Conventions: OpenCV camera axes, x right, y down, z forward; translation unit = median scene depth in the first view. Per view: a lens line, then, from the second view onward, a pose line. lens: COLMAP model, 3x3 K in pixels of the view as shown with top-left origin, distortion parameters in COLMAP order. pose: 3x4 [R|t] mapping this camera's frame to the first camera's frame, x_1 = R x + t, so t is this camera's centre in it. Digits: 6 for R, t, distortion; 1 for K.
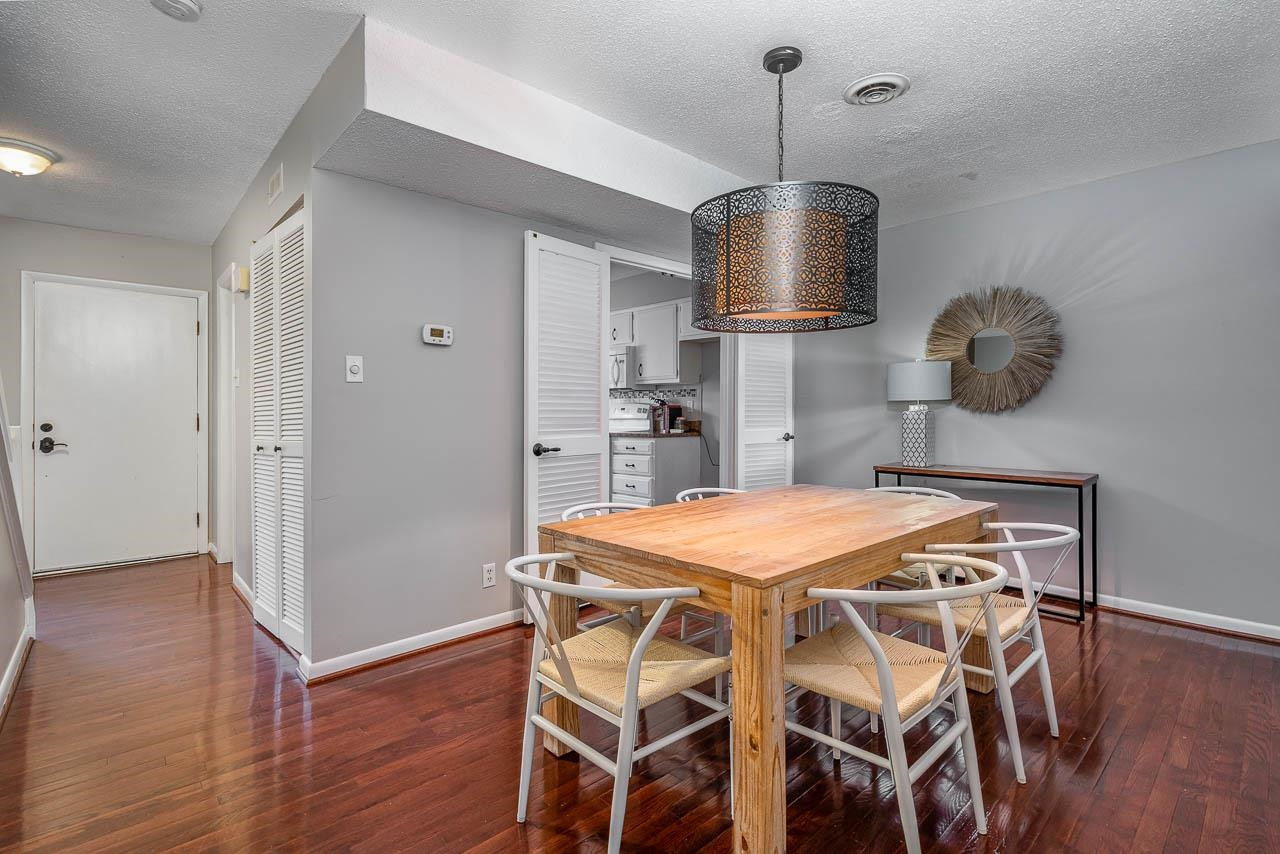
lens RADIAL K [[588.9, 0, 631.4], [0, 588.9, 410.8], [0, 0, 1]] dist [-0.000315, 0.000729]
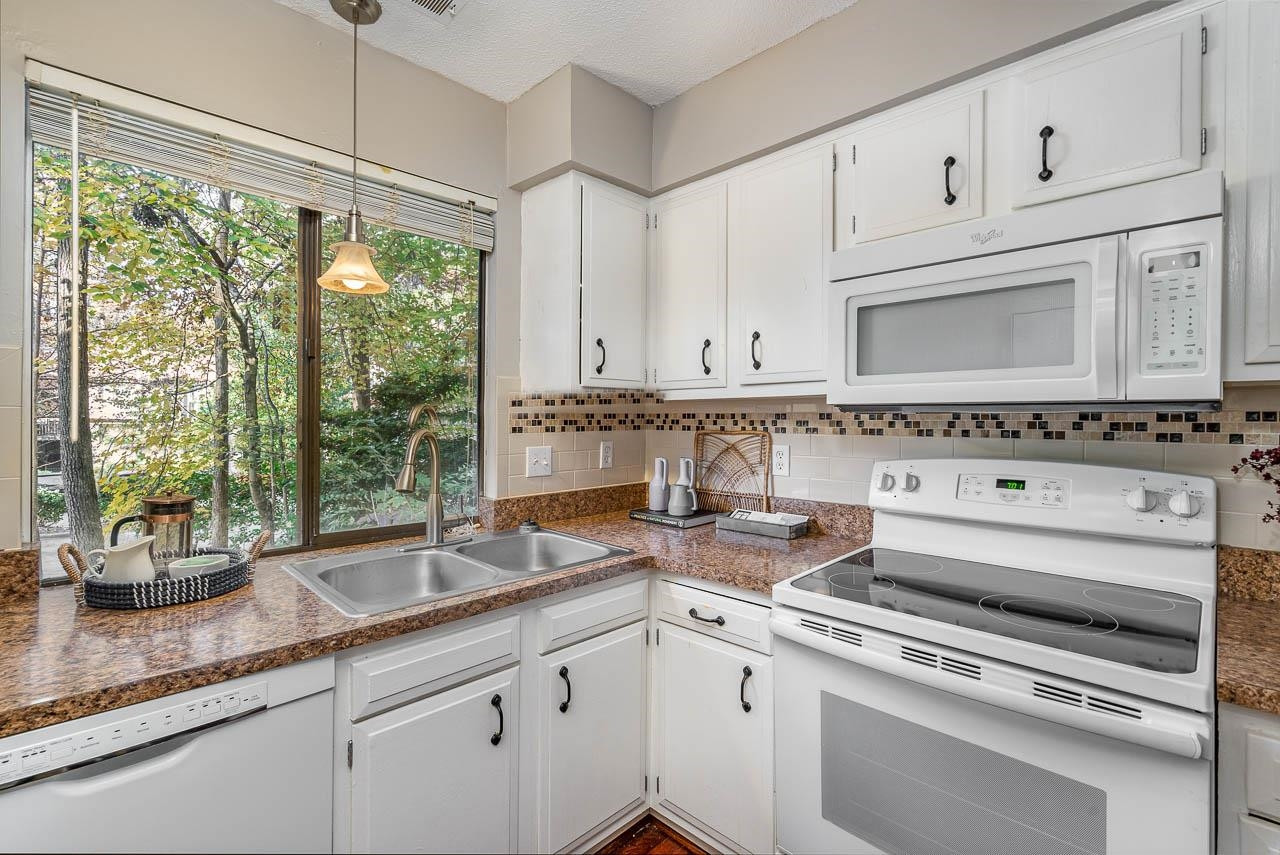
lens RADIAL K [[584.6, 0, 626.8], [0, 584.6, 417.6], [0, 0, 1]] dist [0.000717, -0.000135]
pose [[0.998714, 0.002581, 0.050639, -0.205063], [-0.002460, 0.999994, -0.002450, -0.033278], [-0.050645, 0.002322, 0.998714, 0.855485]]
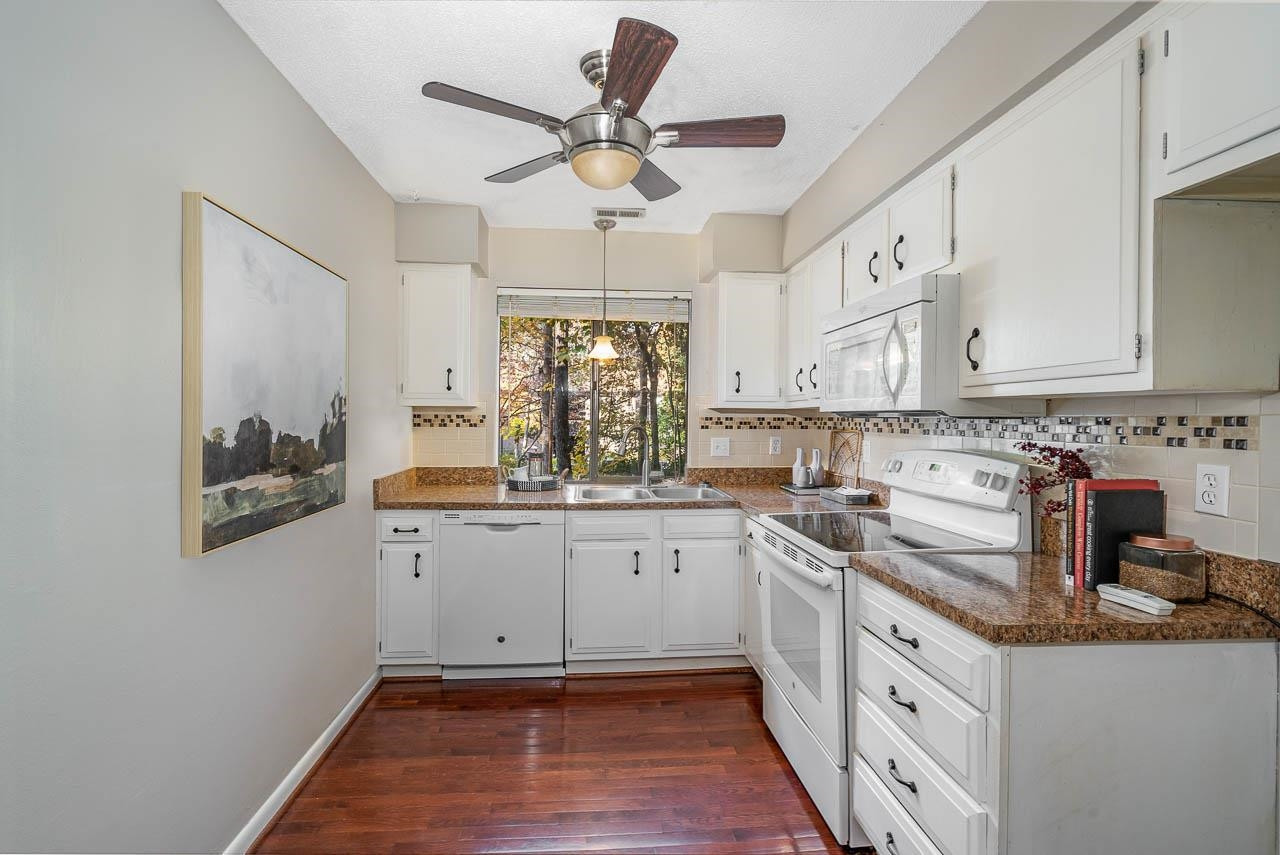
lens RADIAL K [[584.6, 0, 626.8], [0, 584.6, 417.6], [0, 0, 1]] dist [0.000717, -0.000135]
pose [[0.793679, 0.004486, -0.608320, 0.057392], [-0.008481, 0.999957, -0.003692, -0.033330], [0.608278, 0.008090, 0.793683, 0.687866]]
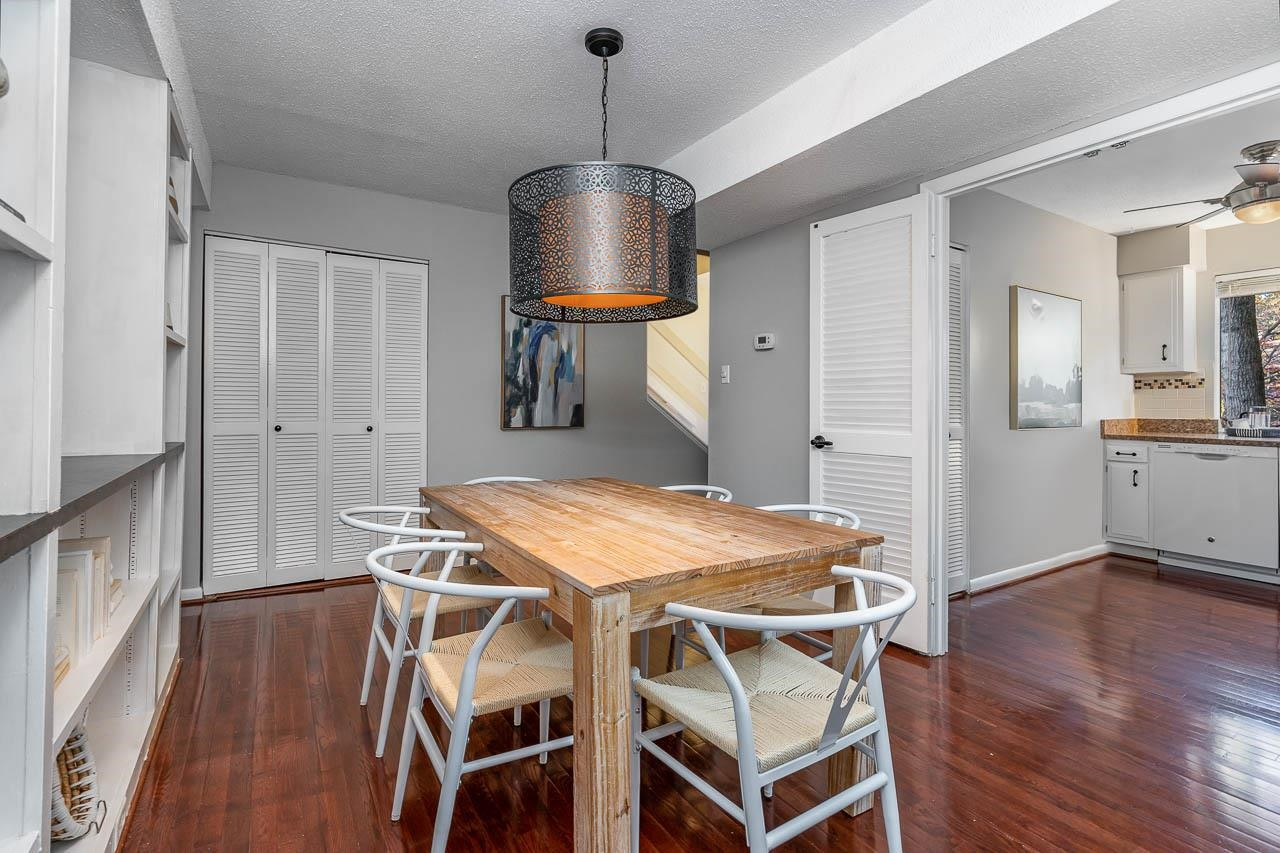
lens RADIAL K [[588.9, 0, 631.4], [0, 588.9, 410.3], [0, 0, 1]] dist [-0.000315, 0.000729]
pose [[-0.167837, 0.001141, -0.985814, 0.464798], [-0.003623, 0.999992, 0.001775, 0.006778], [0.985808, 0.003869, -0.167831, 0.465907]]
